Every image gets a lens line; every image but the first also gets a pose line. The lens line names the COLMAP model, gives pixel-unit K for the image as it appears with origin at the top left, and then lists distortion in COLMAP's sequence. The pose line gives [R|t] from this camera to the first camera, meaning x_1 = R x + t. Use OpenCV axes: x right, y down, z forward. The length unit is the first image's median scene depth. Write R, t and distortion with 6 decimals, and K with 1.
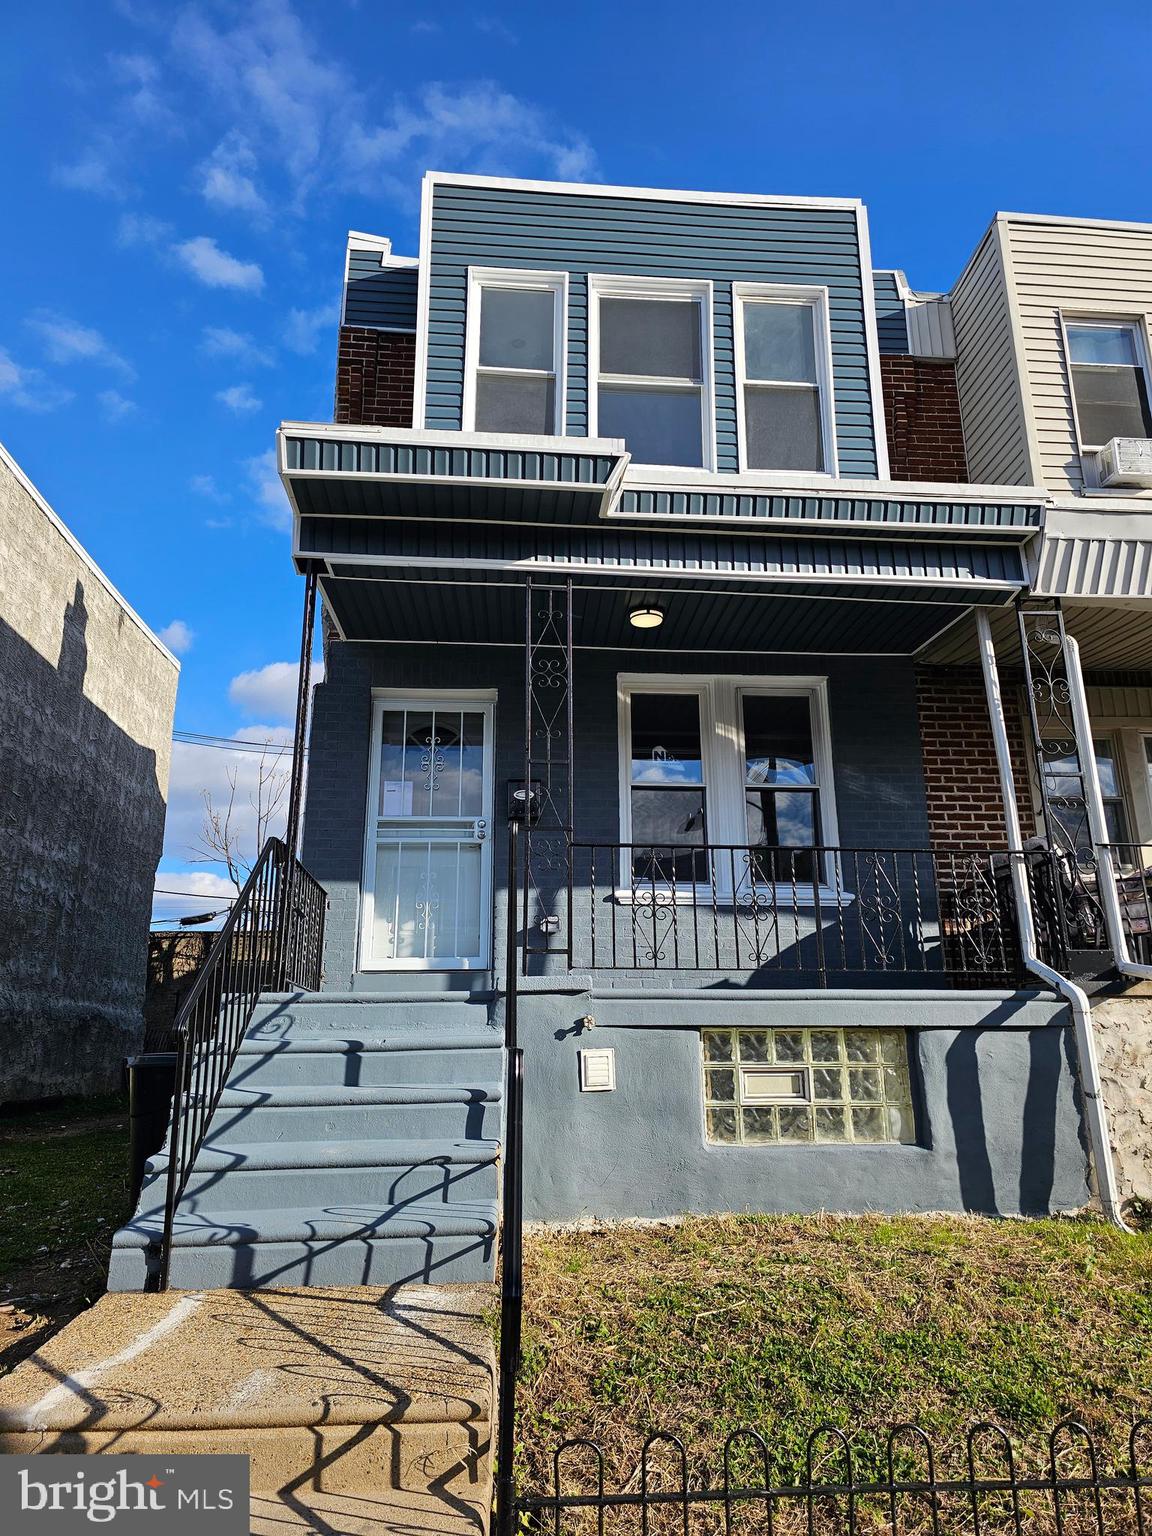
lens RADIAL K [[1032.0, 0, 574.9], [0, 1032.0, 762.8], [0, 0, 1]] dist [0.056089, -0.052999]
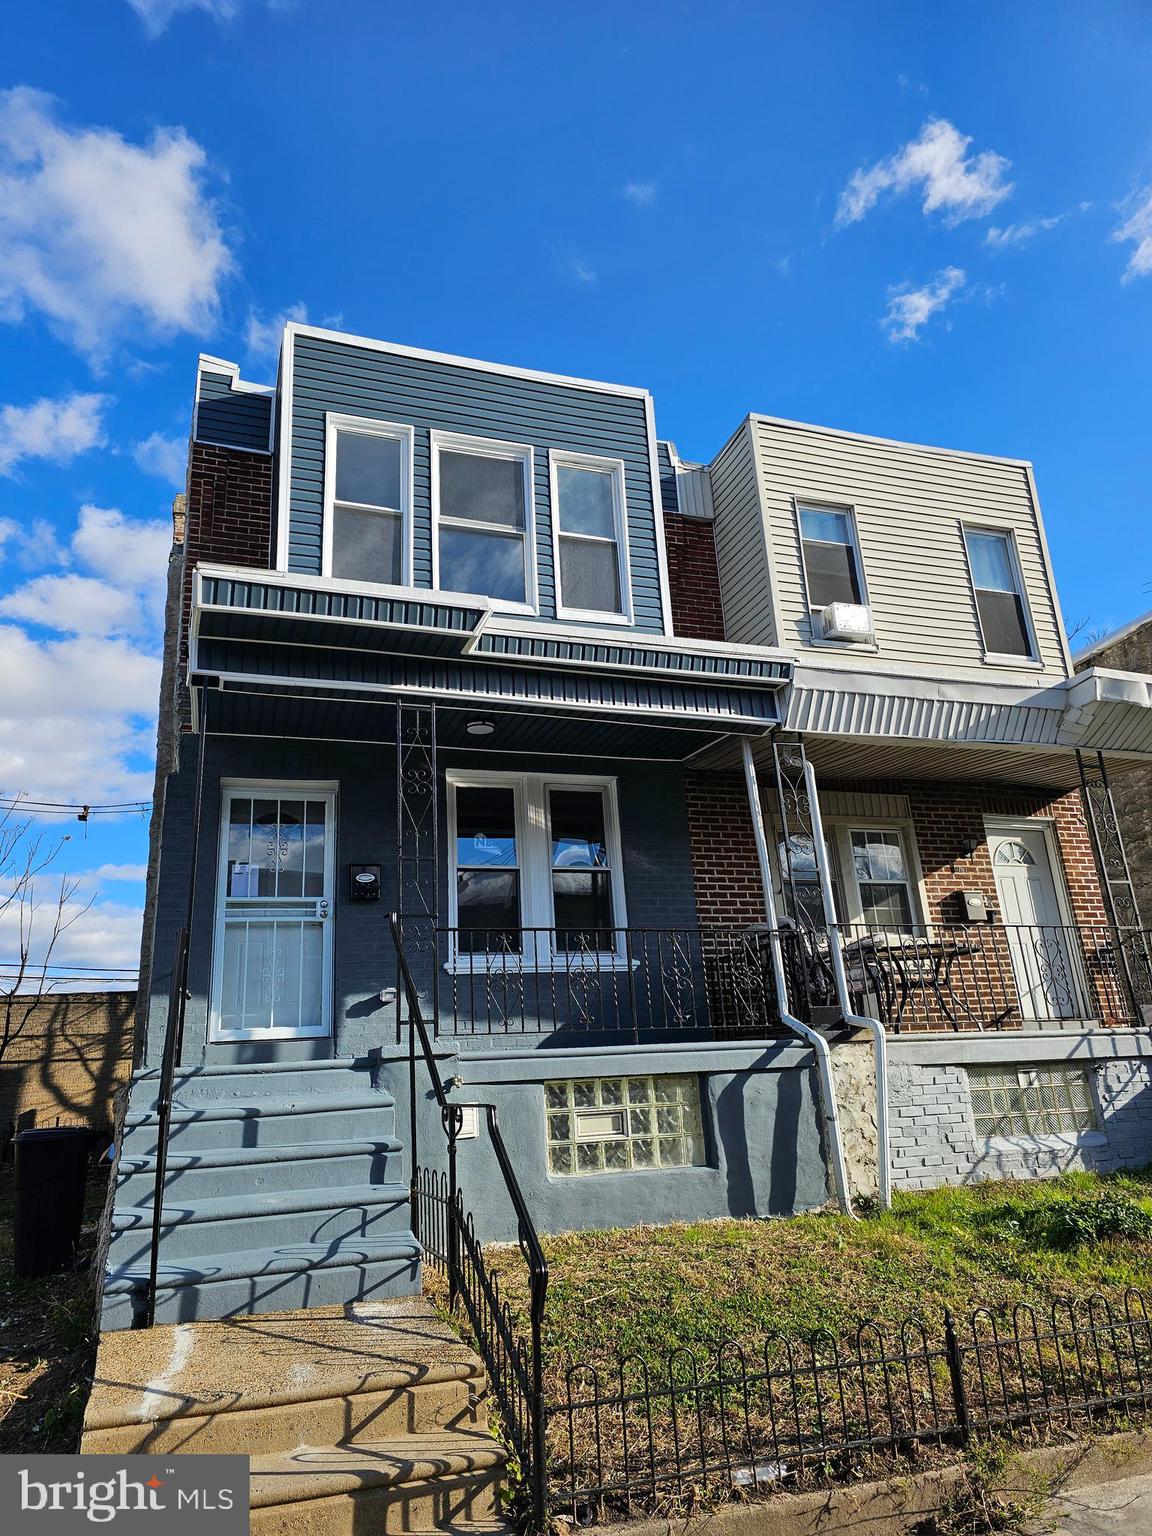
lens RADIAL K [[1032.0, 0, 555.1], [0, 1032.0, 762.3], [0, 0, 1]] dist [0.056089, -0.052999]
pose [[0.968016, 0.031772, 0.248870, -0.159679], [-0.020851, 0.998705, -0.046398, -0.055980], [-0.250022, 0.039725, 0.967425, -0.178937]]
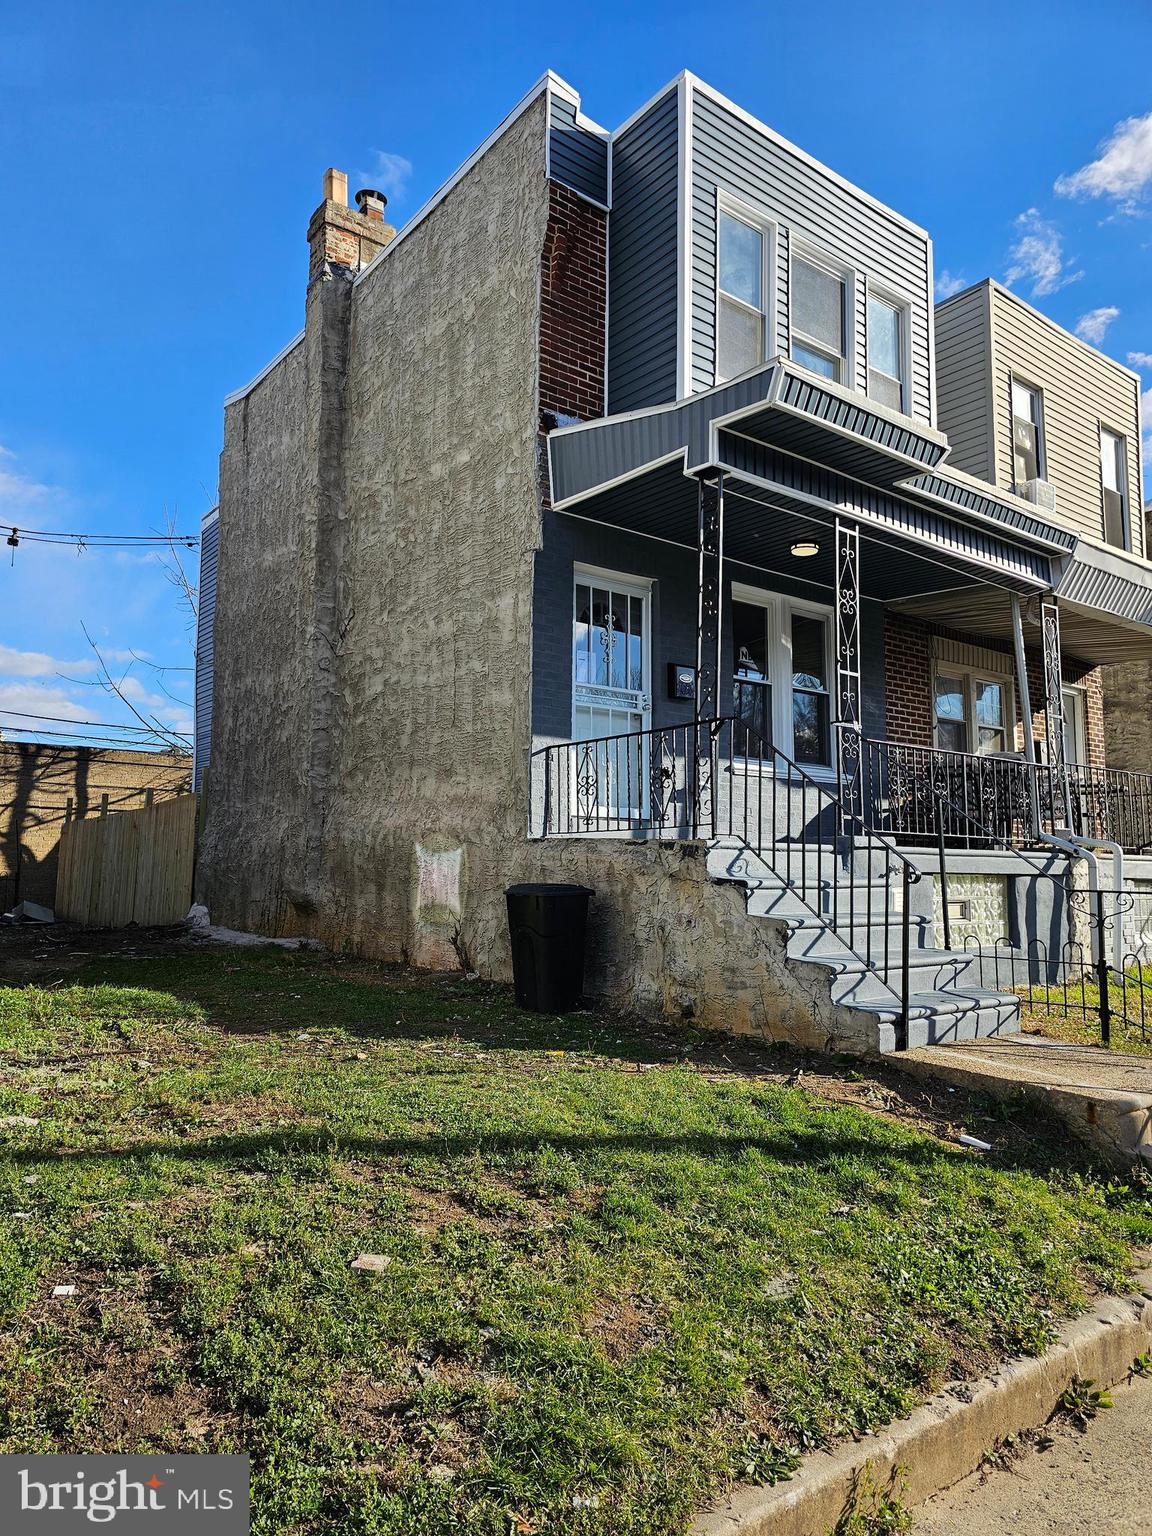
lens RADIAL K [[1032.0, 0, 579.1], [0, 1032.0, 772.9], [0, 0, 1]] dist [0.056089, -0.052999]
pose [[0.834114, 0.065431, 0.547698, -0.950591], [-0.155869, 0.980431, 0.120252, 0.017375], [-0.529112, -0.185673, 0.827989, 0.074645]]
